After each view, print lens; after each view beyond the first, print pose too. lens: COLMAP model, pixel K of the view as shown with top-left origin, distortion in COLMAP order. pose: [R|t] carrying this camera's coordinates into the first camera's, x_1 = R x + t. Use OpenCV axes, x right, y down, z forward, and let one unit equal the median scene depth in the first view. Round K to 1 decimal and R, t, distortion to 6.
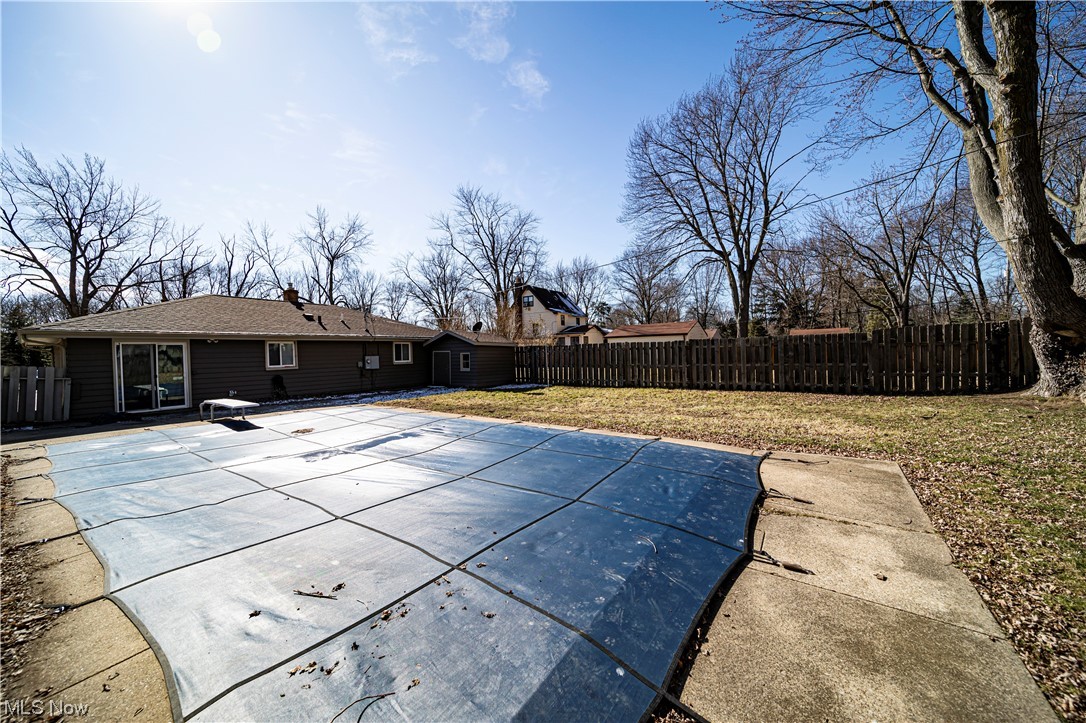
lens RADIAL K [[378.2, 0, 543.0], [0, 378.2, 358.8], [0, 0, 1]] dist [-0.000343, -0.000369]
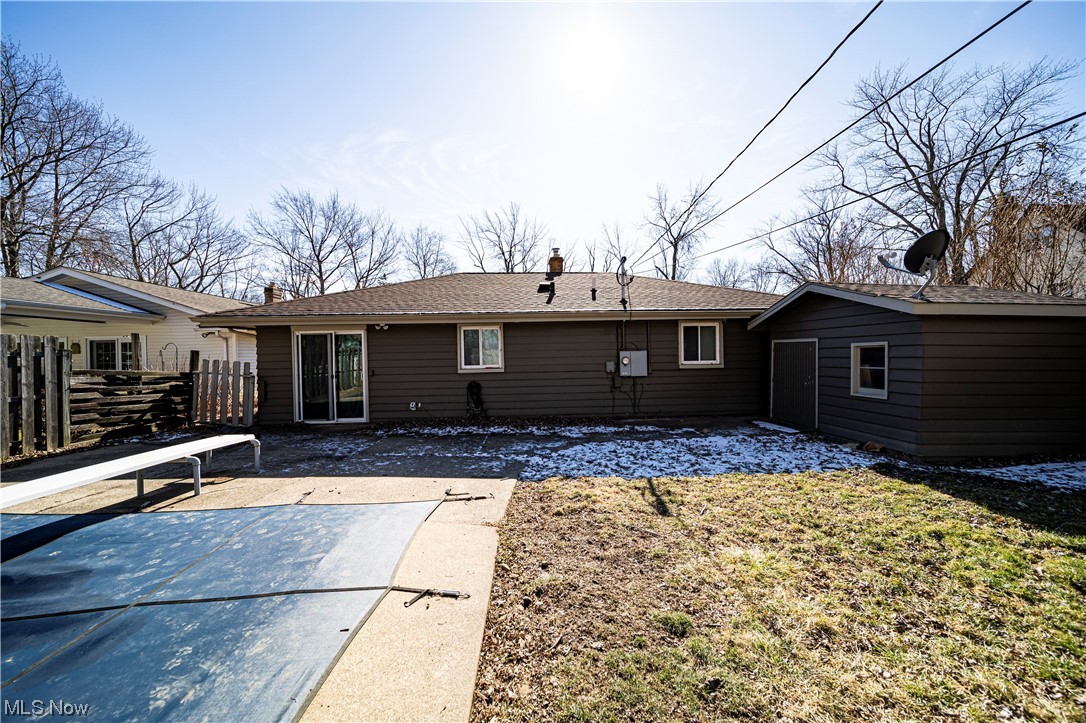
lens RADIAL K [[378.2, 0, 543.0], [0, 378.2, 358.8], [0, 0, 1]] dist [-0.000343, -0.000369]
pose [[0.617189, 0.020163, -0.786557, -0.043334], [-0.010068, 0.999792, 0.017729, -0.001441], [0.786751, -0.003023, 0.617263, 0.203345]]
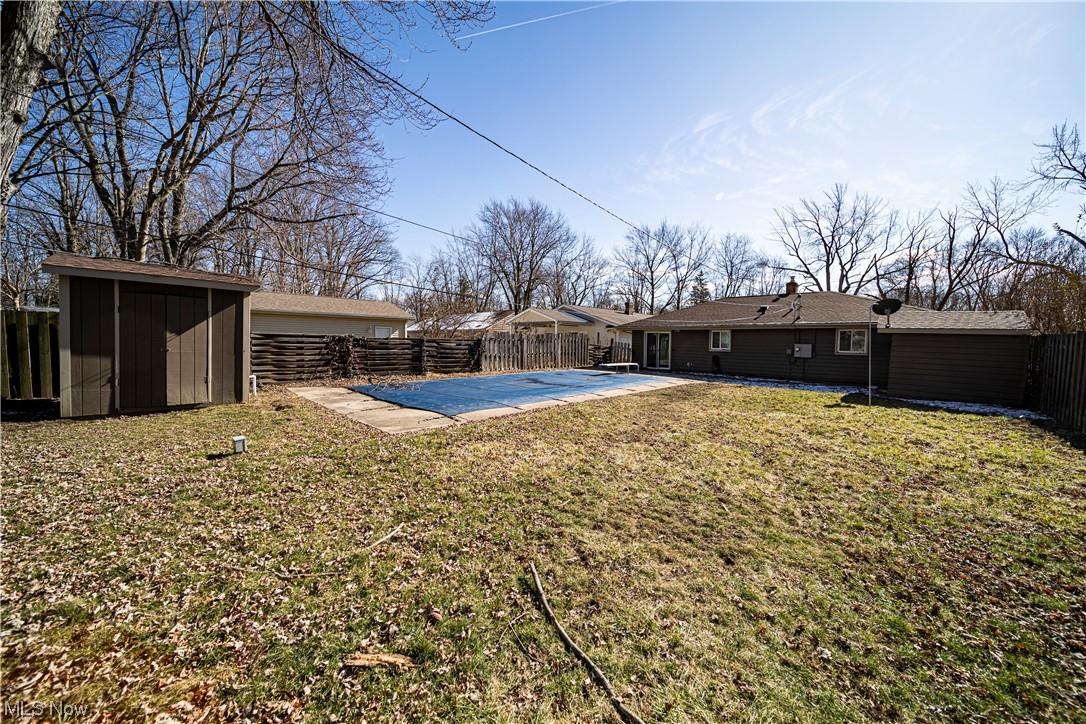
lens RADIAL K [[378.2, 0, 543.0], [0, 378.2, 359.3], [0, 0, 1]] dist [-0.000343, -0.000369]
pose [[-0.133710, 0.070114, -0.988537, 0.206203], [-0.027899, 0.996832, 0.074476, -0.007591], [0.990628, 0.037537, -0.131331, 0.161878]]
